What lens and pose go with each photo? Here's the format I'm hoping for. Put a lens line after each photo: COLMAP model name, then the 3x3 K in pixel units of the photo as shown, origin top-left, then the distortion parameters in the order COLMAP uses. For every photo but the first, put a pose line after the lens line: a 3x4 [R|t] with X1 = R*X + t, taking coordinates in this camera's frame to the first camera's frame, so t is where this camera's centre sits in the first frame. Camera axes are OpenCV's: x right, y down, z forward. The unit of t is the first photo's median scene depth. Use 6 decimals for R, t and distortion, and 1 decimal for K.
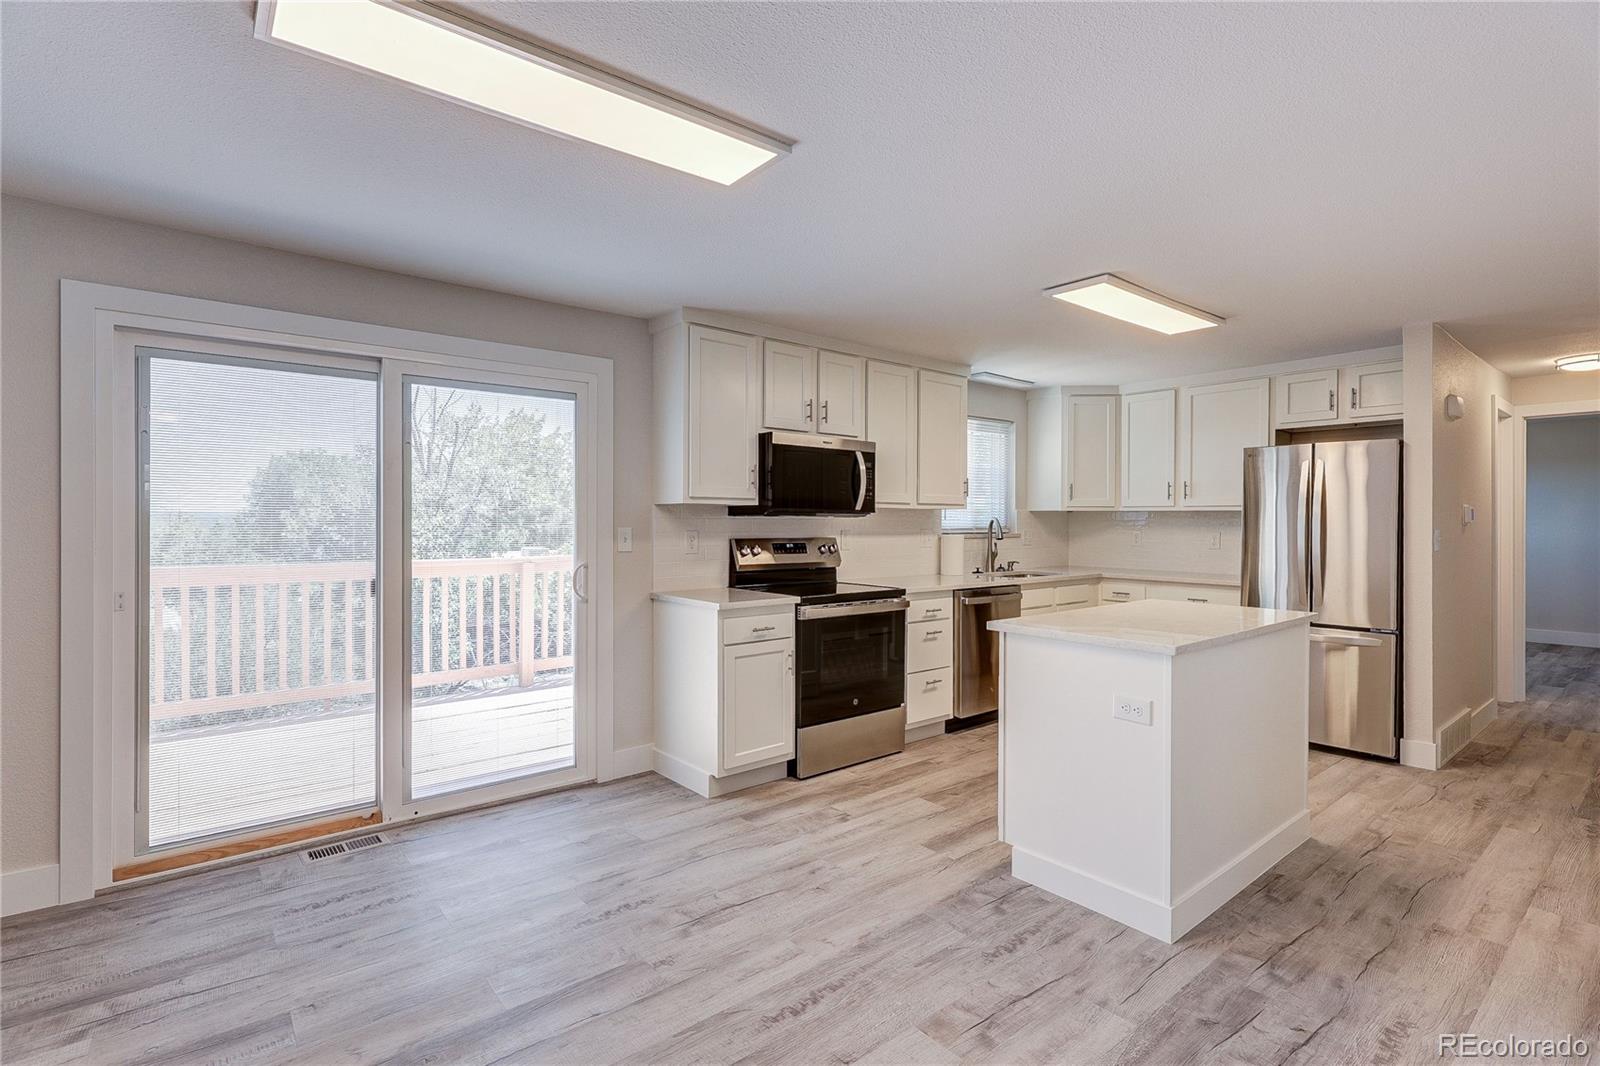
lens RADIAL K [[758.8, 0, 798.6], [0, 758.8, 521.4], [0, 0, 1]] dist [-0.001020, -0.000093]
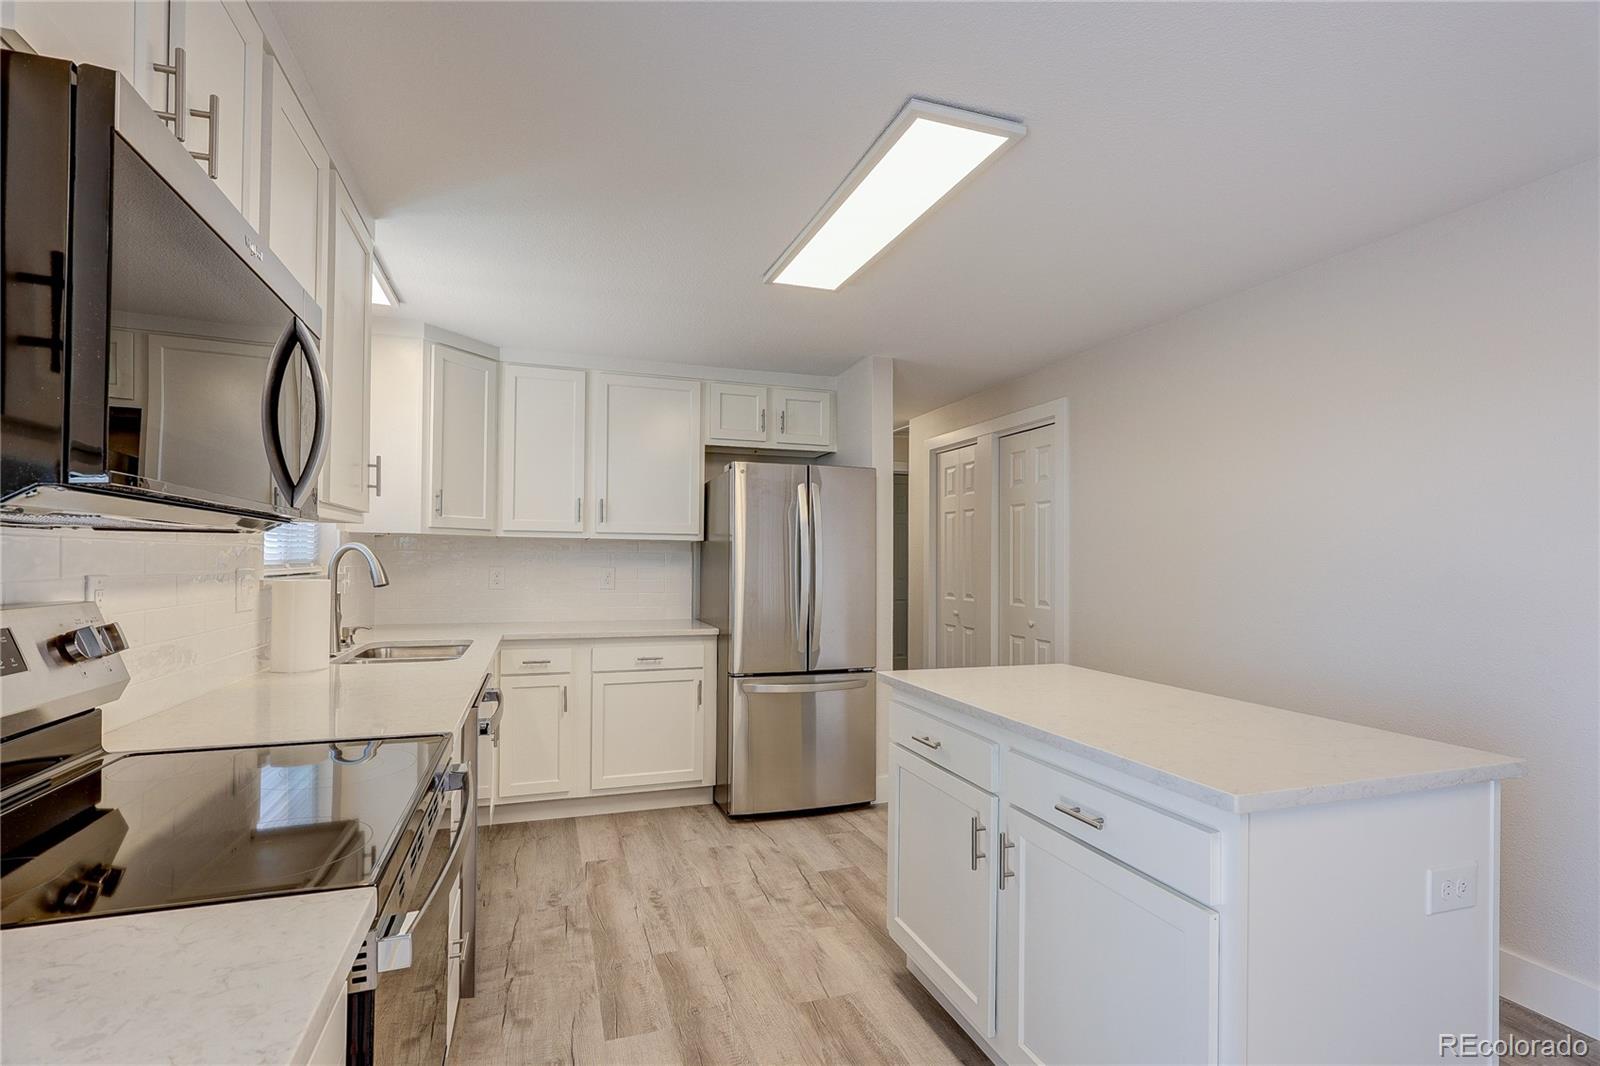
lens RADIAL K [[757.2, 0, 798.7], [0, 757.2, 534.6], [0, 0, 1]] dist [-0.001990, -0.000231]
pose [[0.350860, 0.027509, 0.936024, -0.157193], [-0.003227, 0.999598, -0.028168, 0.003307], [-0.936422, 0.006862, 0.350807, 0.804405]]
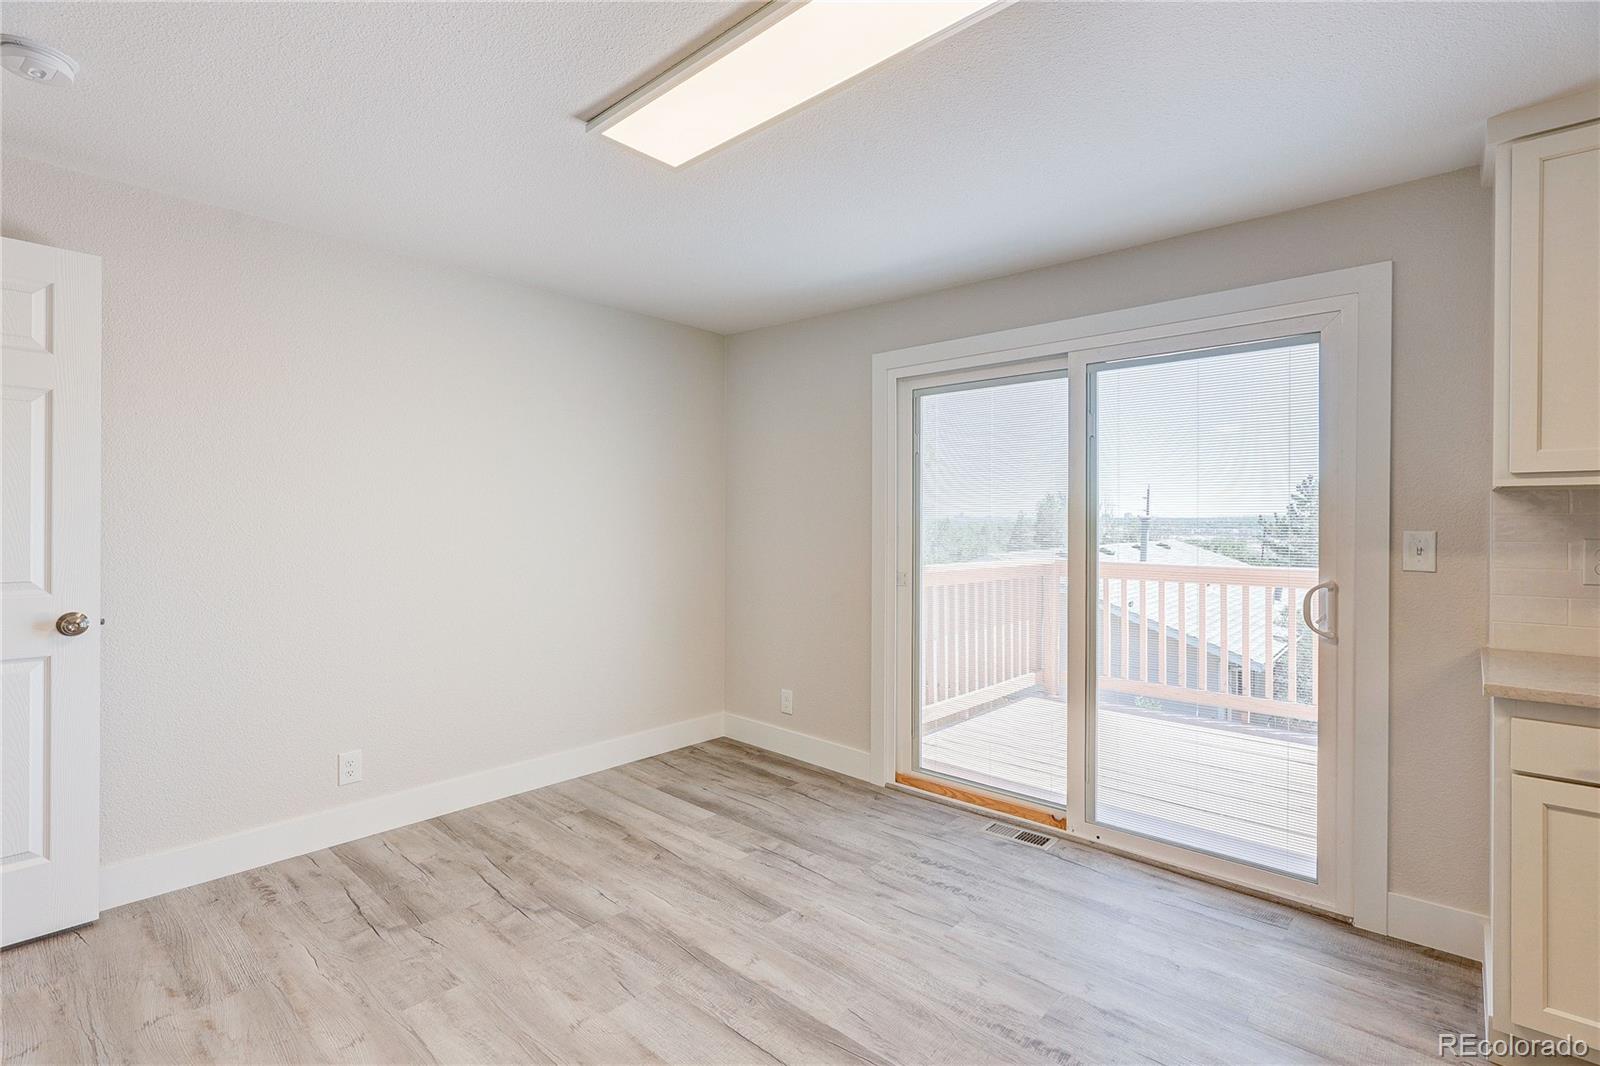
lens RADIAL K [[747.3, 0, 800.8], [0, 747.3, 526.0], [0, 0, 1]] dist [-0.000270, 0.000189]
pose [[0.151010, 0.003417, -0.988526, 0.290870], [-0.003496, 0.999990, 0.002922, 0.004147], [0.988526, 0.003015, 0.151020, 0.435784]]
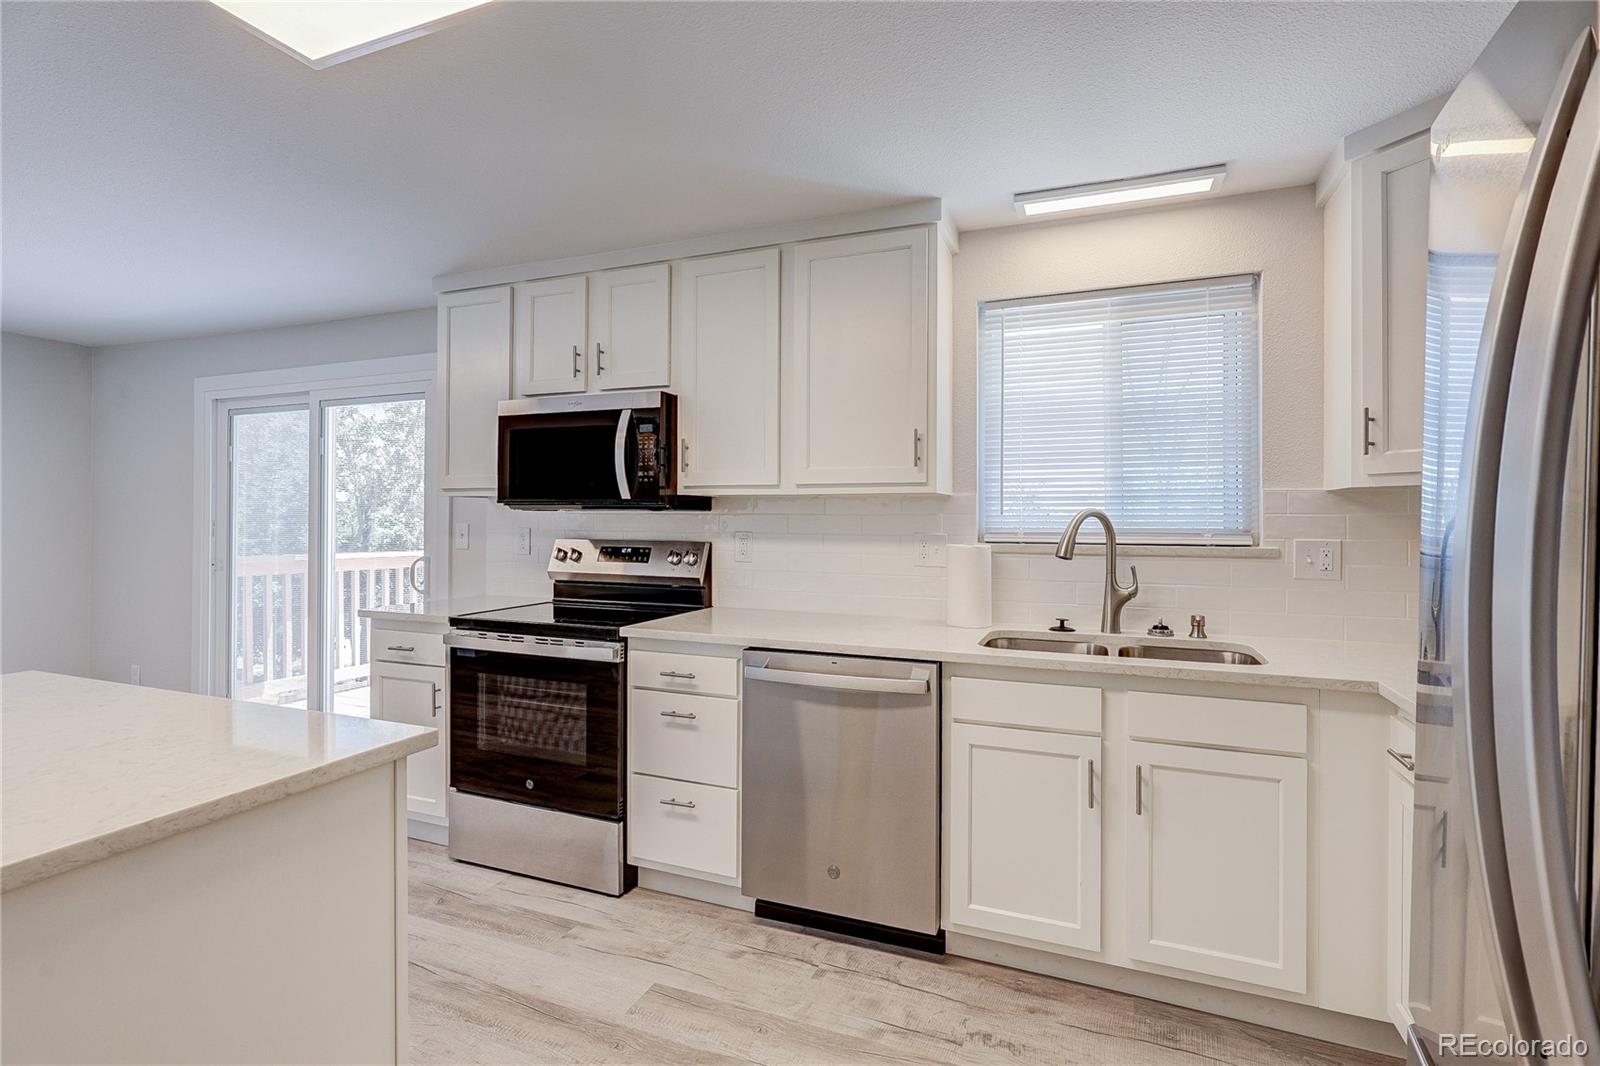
lens RADIAL K [[756.0, 0, 800.7], [0, 756.0, 513.4], [0, 0, 1]] dist [-0.003531, -0.000193]
pose [[0.476941, -0.005935, -0.878915, 0.830134], [-0.002811, 0.999962, -0.008278, 0.002142], [0.878931, 0.006419, 0.476906, 0.944855]]
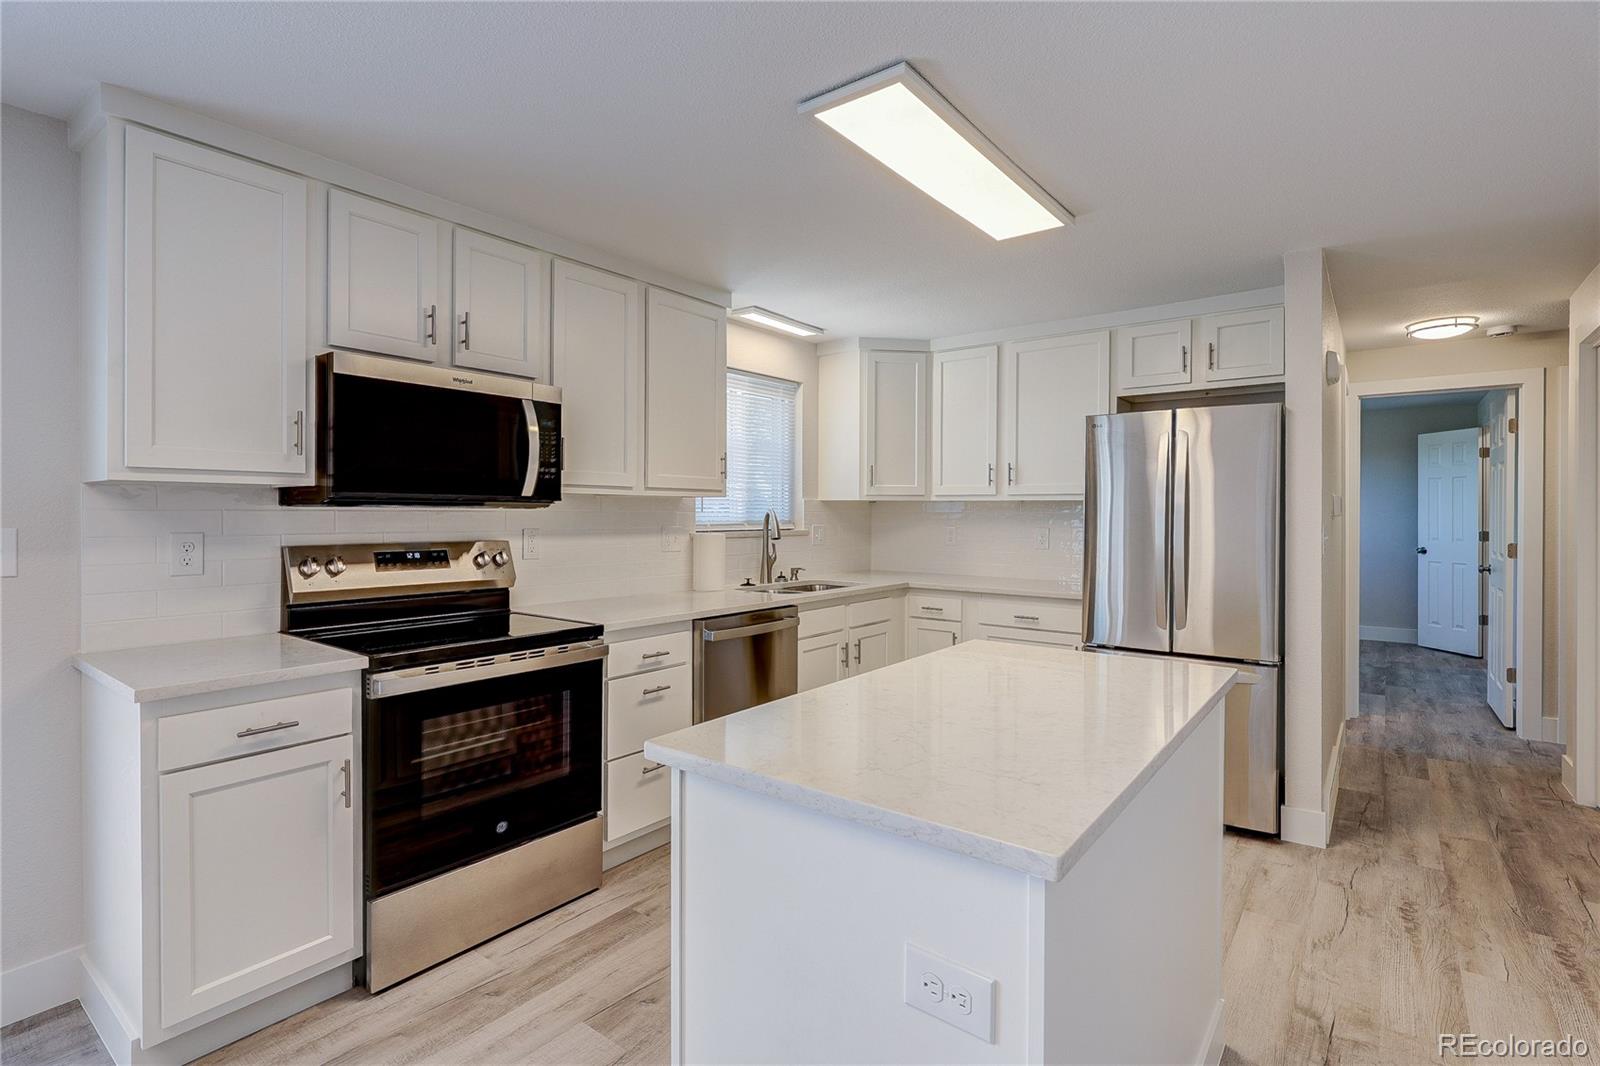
lens RADIAL K [[768.6, 0, 801.8], [0, 768.6, 515.9], [0, 0, 1]] dist [-0.000392, 0.000164]
pose [[0.973750, -0.001142, 0.227616, 0.175144], [0.000552, 0.999996, 0.002656, -0.001049], [-0.227619, -0.002461, 0.973747, 0.400486]]
